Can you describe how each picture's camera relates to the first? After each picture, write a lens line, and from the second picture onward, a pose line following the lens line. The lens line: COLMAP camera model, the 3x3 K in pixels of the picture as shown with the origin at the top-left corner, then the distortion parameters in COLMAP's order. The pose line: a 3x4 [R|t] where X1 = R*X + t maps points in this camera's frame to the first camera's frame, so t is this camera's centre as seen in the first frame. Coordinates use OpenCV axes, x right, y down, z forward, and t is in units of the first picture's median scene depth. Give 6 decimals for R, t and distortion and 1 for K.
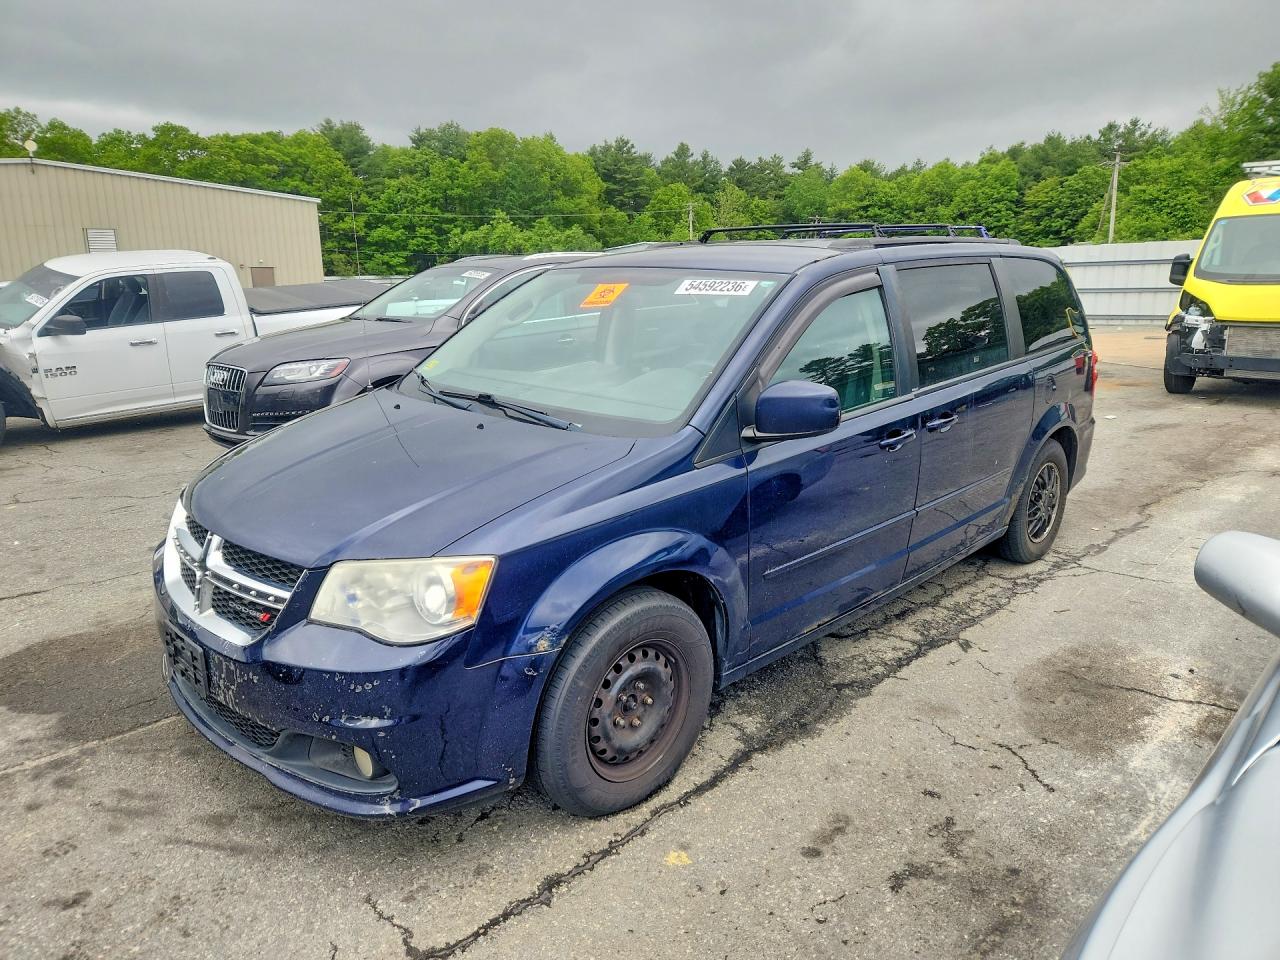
lens RADIAL K [[866.9, 0, 637.5], [0, 866.9, 480.1], [0, 0, 1]] dist [0.035914, -0.041820]
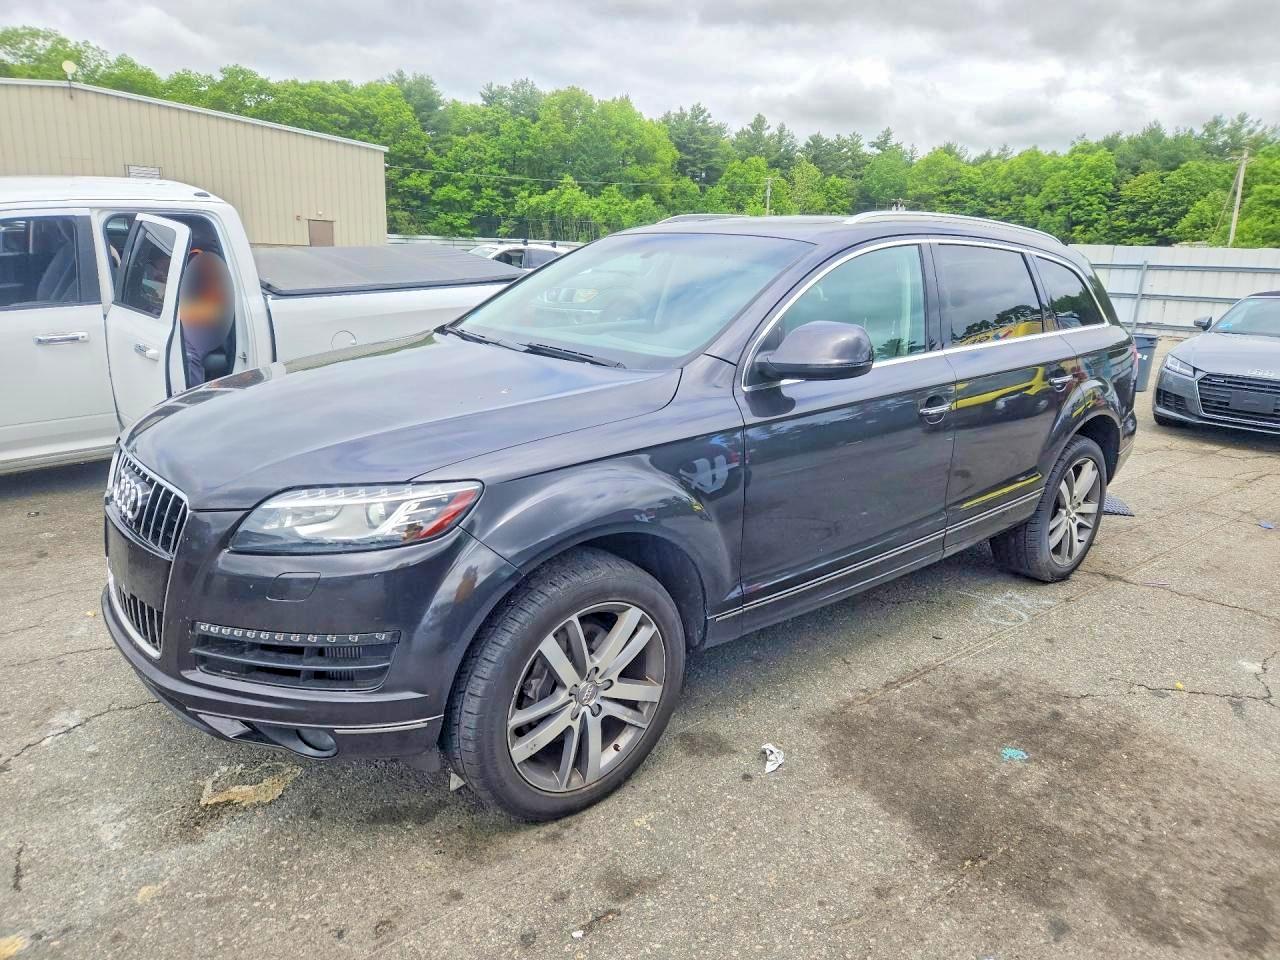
lens RADIAL K [[866.9, 0, 651.4], [0, 866.9, 481.4], [0, 0, 1]] dist [0.035914, -0.041820]
pose [[0.997154, 0.066685, -0.035159, -0.009622], [-0.065609, 0.997366, 0.030915, -0.005742], [0.037128, -0.028520, 0.998903, 0.025131]]
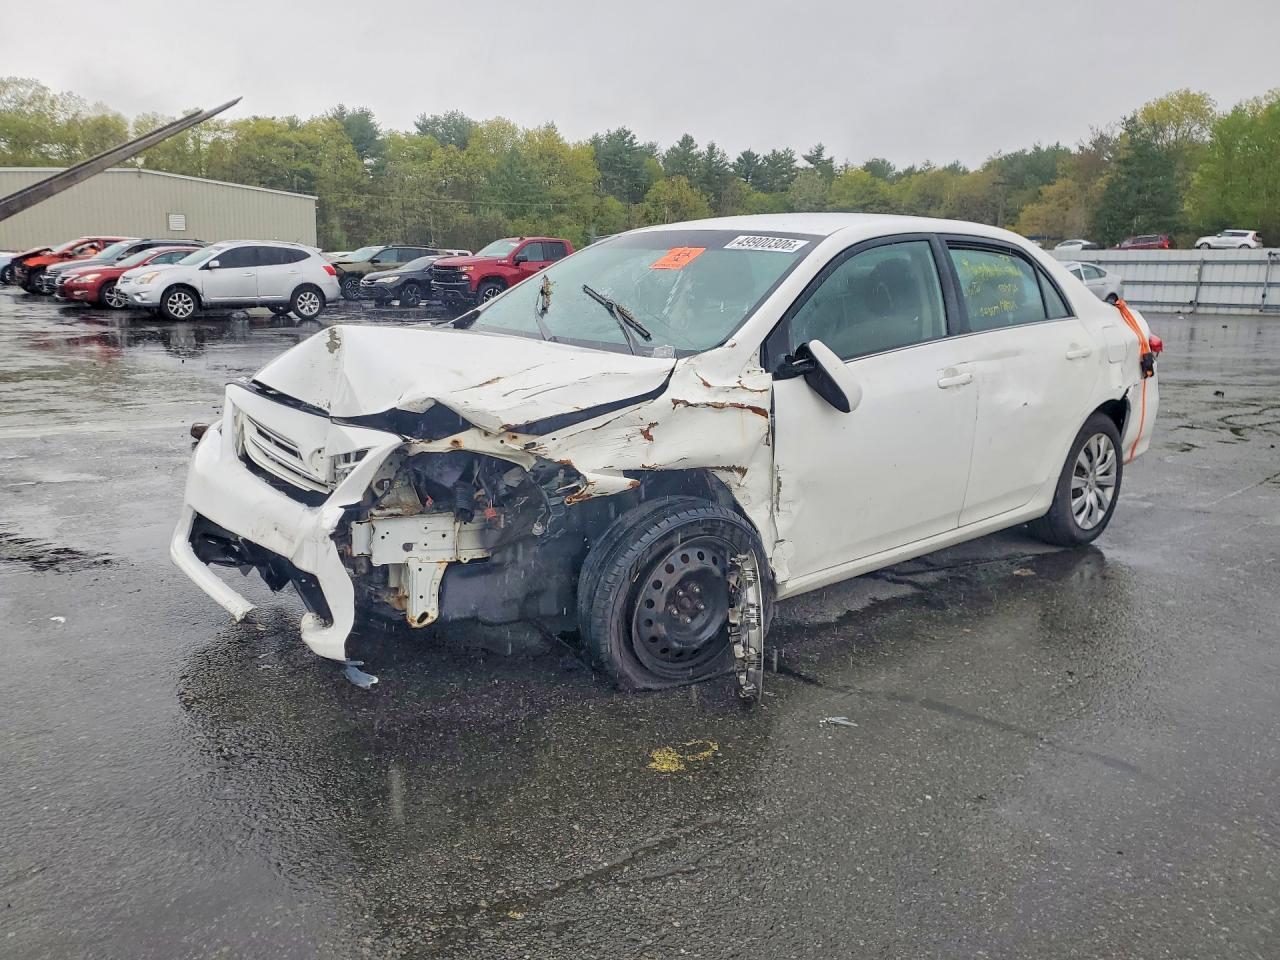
lens RADIAL K [[1003.7, 0, 621.2], [0, 1003.7, 480.2], [0, 0, 1]] dist [-0.015179, 0.014129]
pose [[0.997070, 0.054181, -0.053994, 0.076046], [-0.055222, 0.998312, -0.017979, 0.044662], [0.052928, 0.020908, 0.998379, -0.186753]]
